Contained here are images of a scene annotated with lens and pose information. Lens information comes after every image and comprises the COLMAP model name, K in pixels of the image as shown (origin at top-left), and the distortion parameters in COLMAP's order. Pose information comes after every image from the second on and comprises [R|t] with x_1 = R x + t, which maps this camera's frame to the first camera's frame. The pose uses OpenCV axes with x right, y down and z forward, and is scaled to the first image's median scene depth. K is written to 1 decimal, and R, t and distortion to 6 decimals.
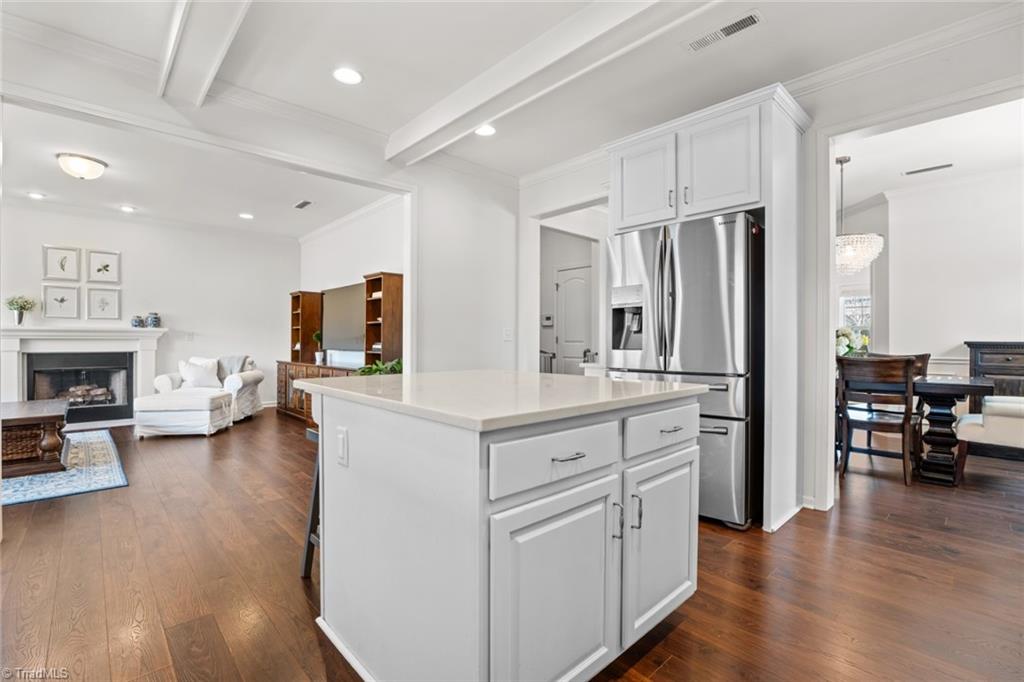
lens RADIAL K [[465.2, 0, 510.8], [0, 465.2, 337.5], [0, 0, 1]] dist [-0.000454, -0.000049]
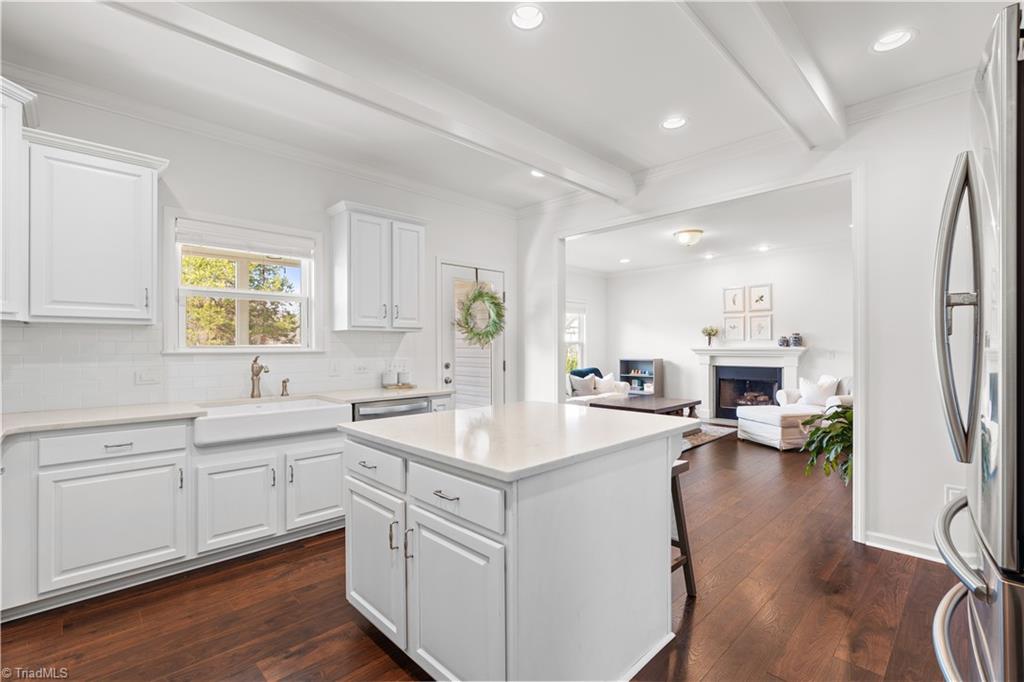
lens RADIAL K [[465.2, 0, 505.3], [0, 465.2, 342.6], [0, 0, 1]] dist [-0.000454, -0.000049]
pose [[0.010488, -0.009675, -0.999898, 0.364436], [0.006790, 0.999931, -0.009604, -0.026635], [0.999922, -0.006689, 0.010553, 0.321802]]
